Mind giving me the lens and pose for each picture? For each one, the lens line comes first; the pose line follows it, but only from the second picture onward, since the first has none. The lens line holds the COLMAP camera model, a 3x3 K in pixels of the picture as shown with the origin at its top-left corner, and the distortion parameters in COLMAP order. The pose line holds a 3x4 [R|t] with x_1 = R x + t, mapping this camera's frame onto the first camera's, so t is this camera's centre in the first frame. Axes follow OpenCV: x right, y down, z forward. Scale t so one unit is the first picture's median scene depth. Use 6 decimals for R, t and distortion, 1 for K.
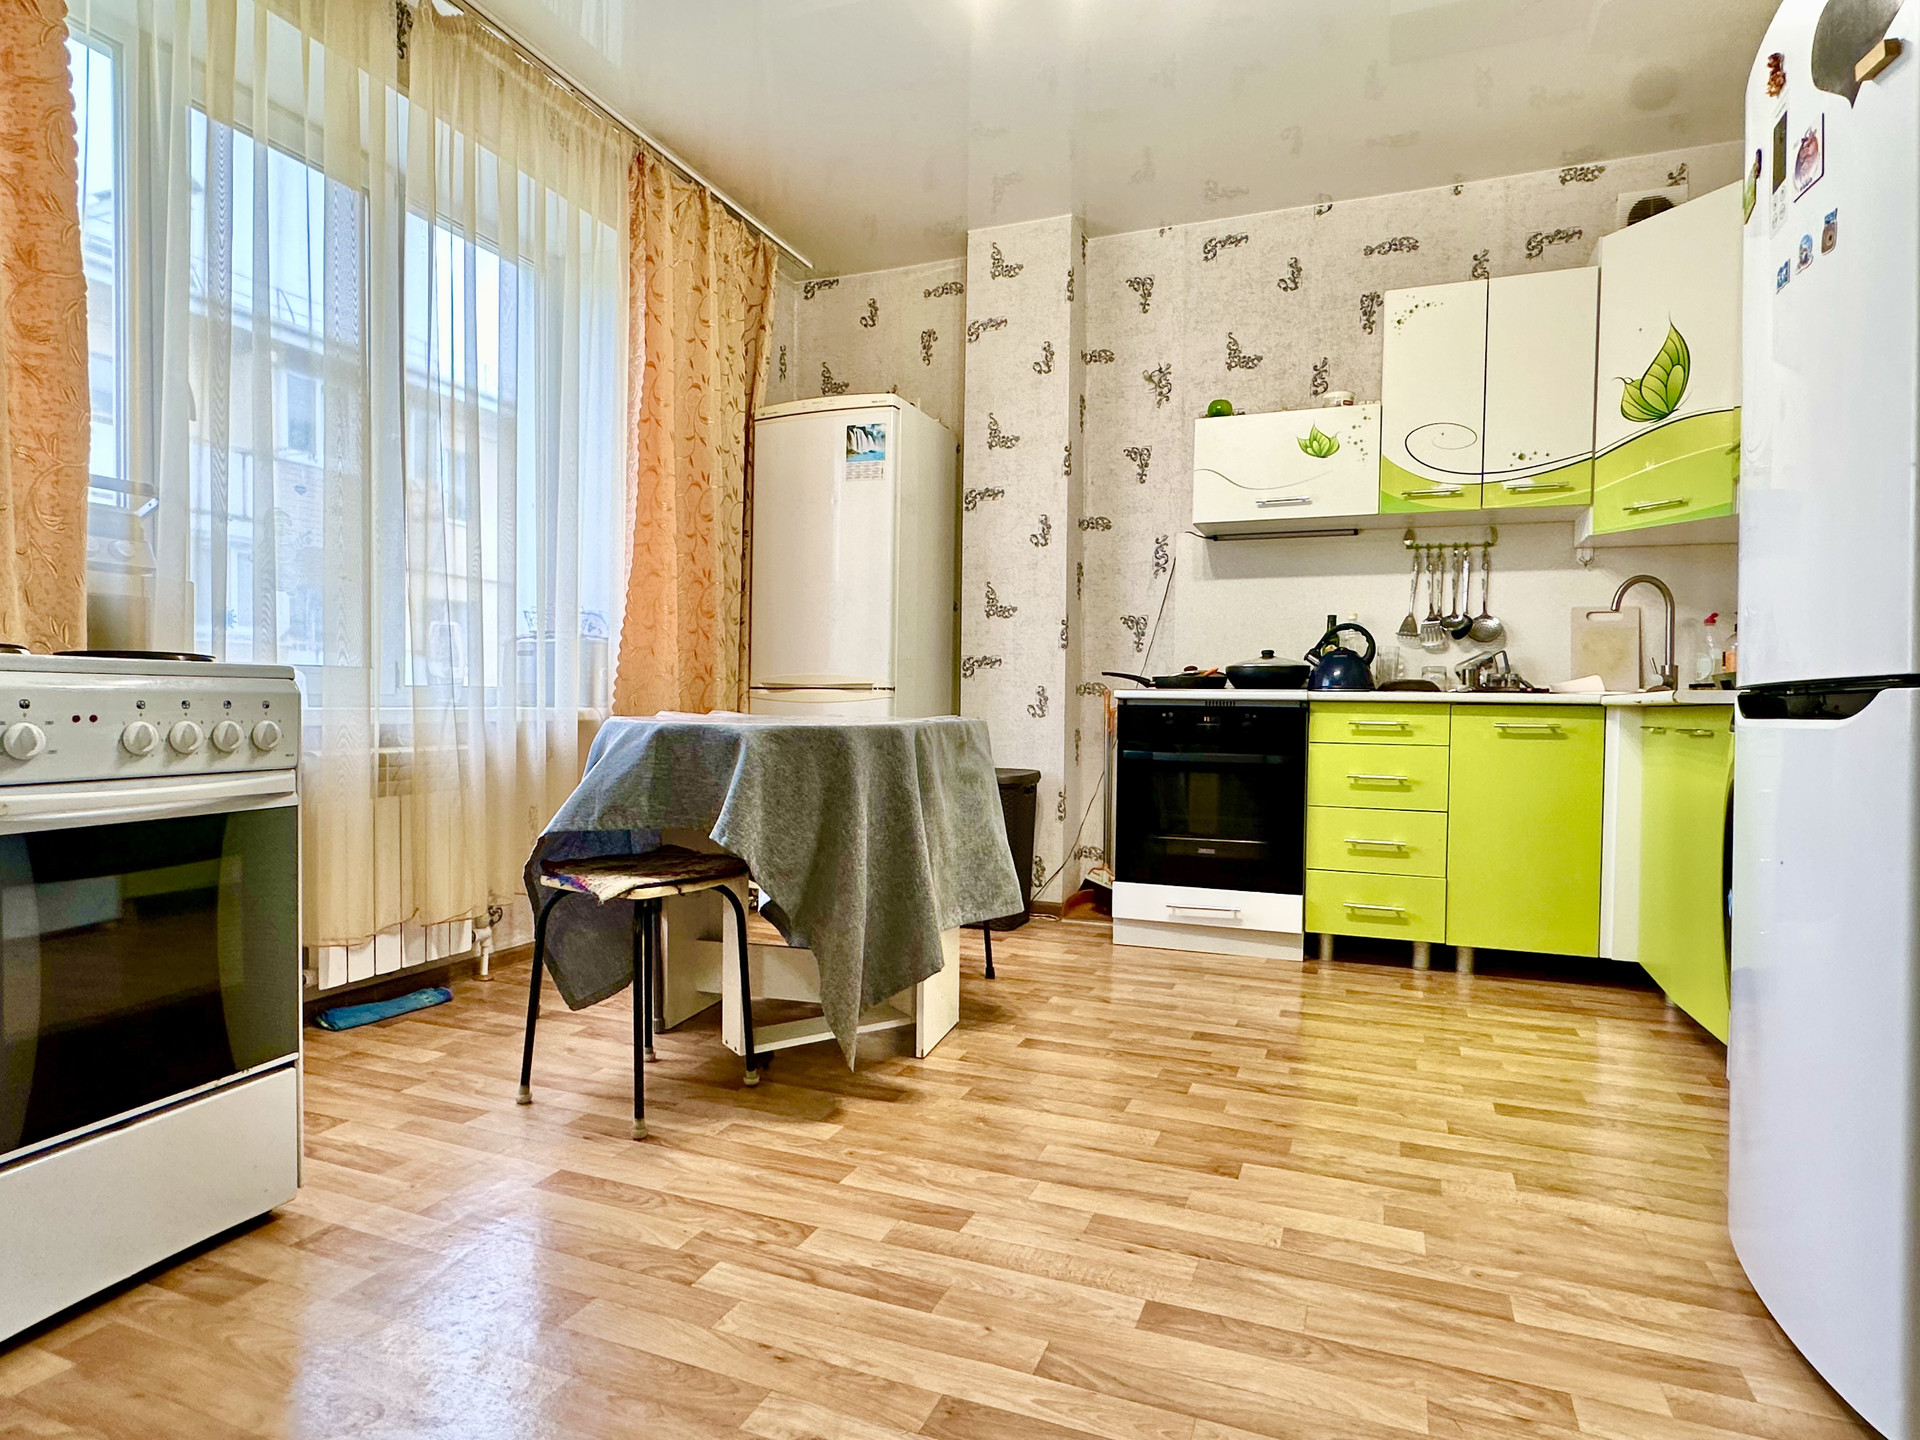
lens RADIAL K [[1071.8, 0, 955.1], [0, 1071.8, 723.7], [0, 0, 1]] dist [-0.001800, -0.000152]
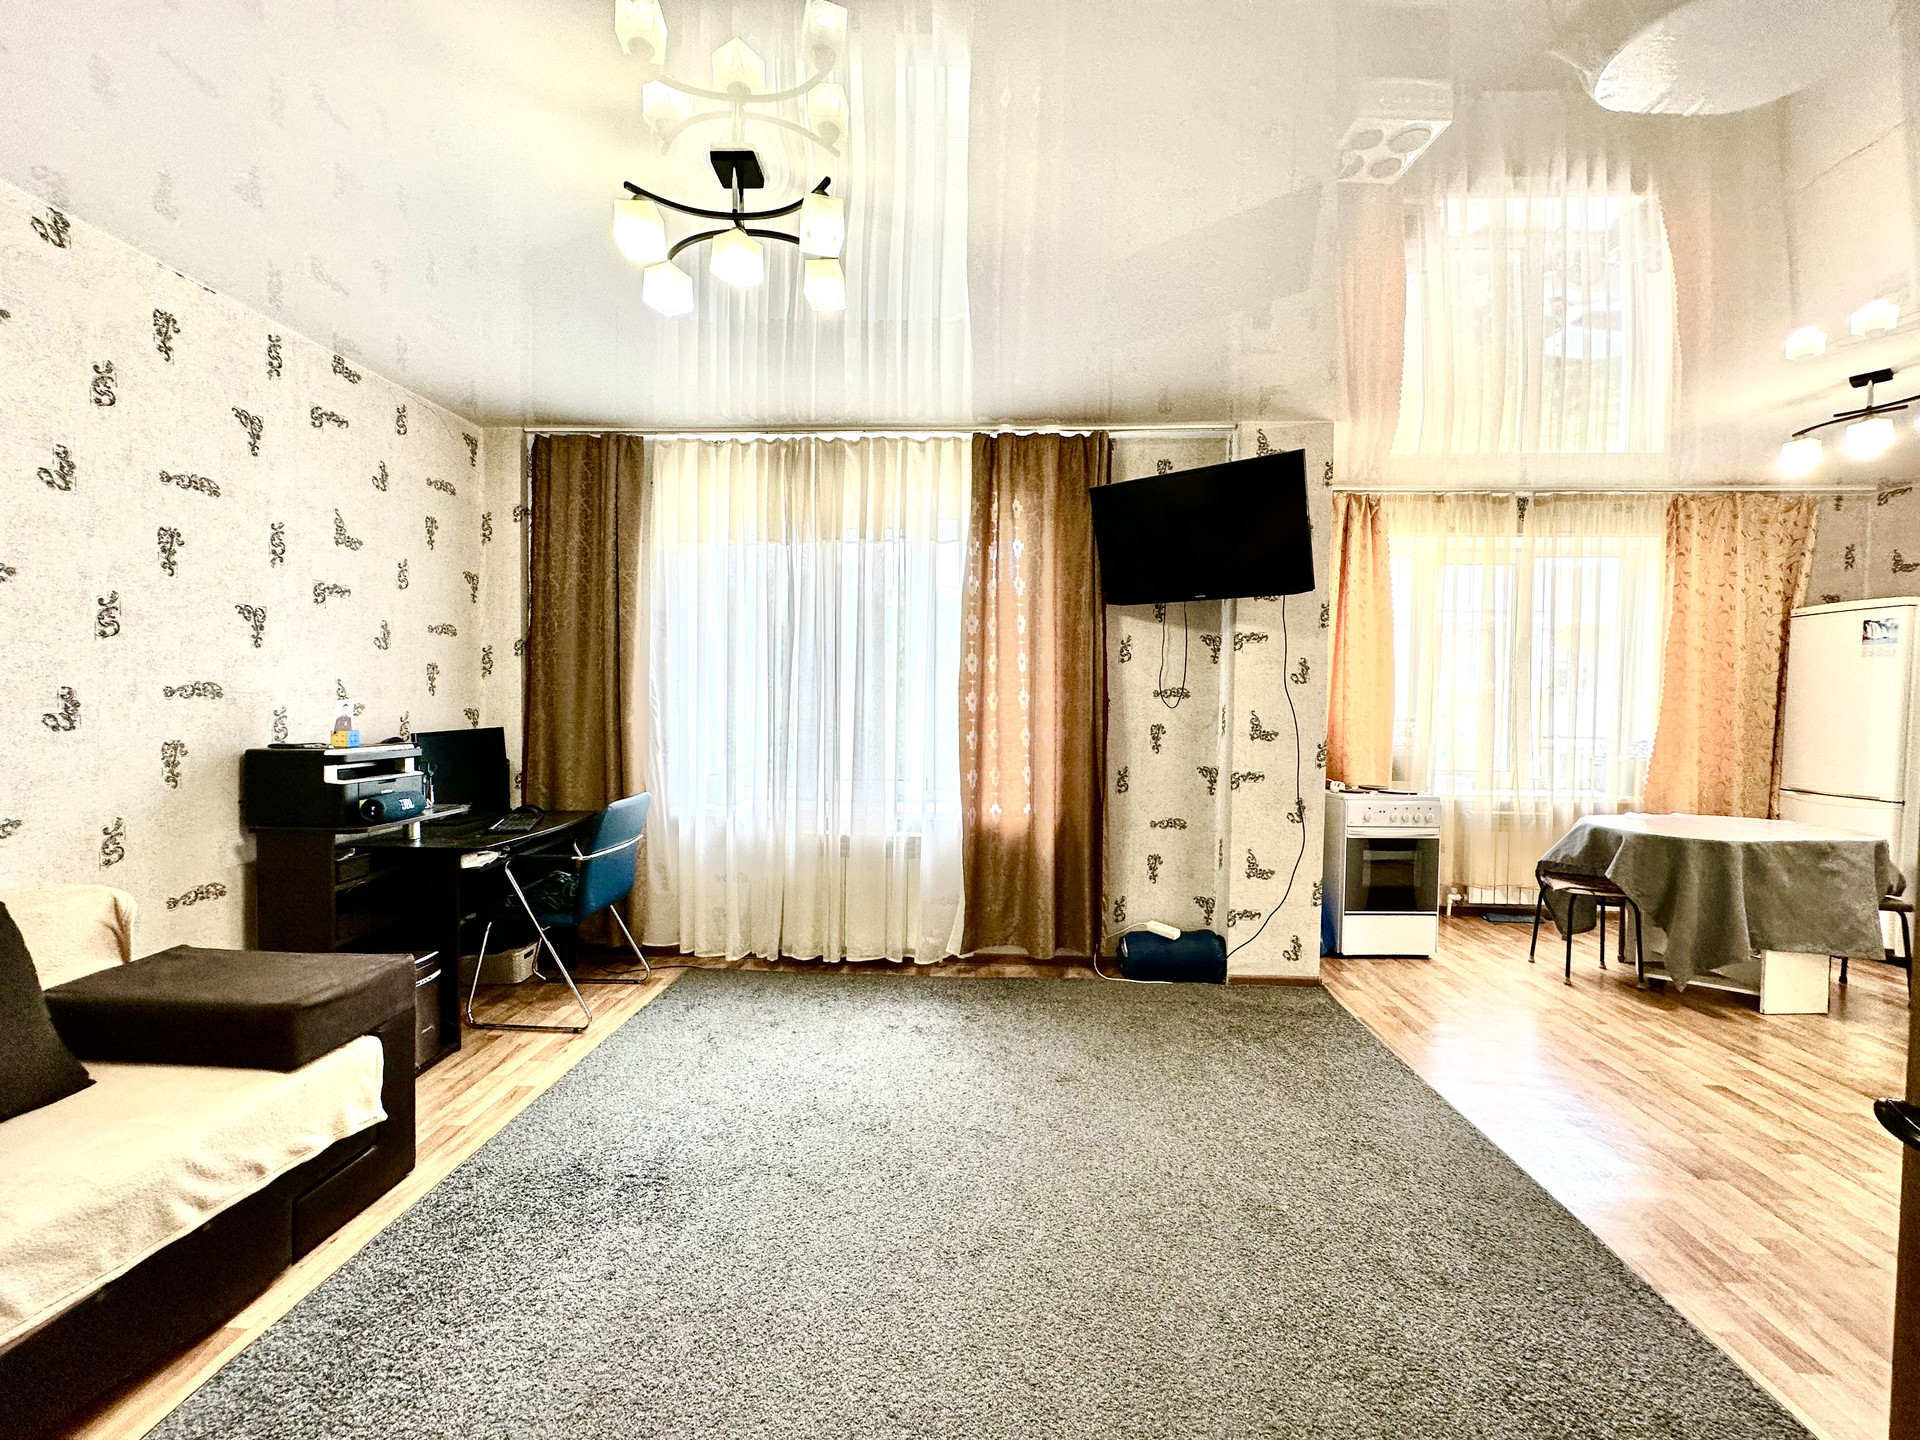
lens RADIAL K [[765.7, 0, 959.5], [0, 765.7, 719.6], [0, 0, 1]] dist [-0.003310, 0.001056]
pose [[0.325689, 0.019935, -0.945267, 0.847353], [-0.028259, 0.999536, 0.011343, -0.205919], [0.945055, 0.023018, 0.326101, -0.889497]]
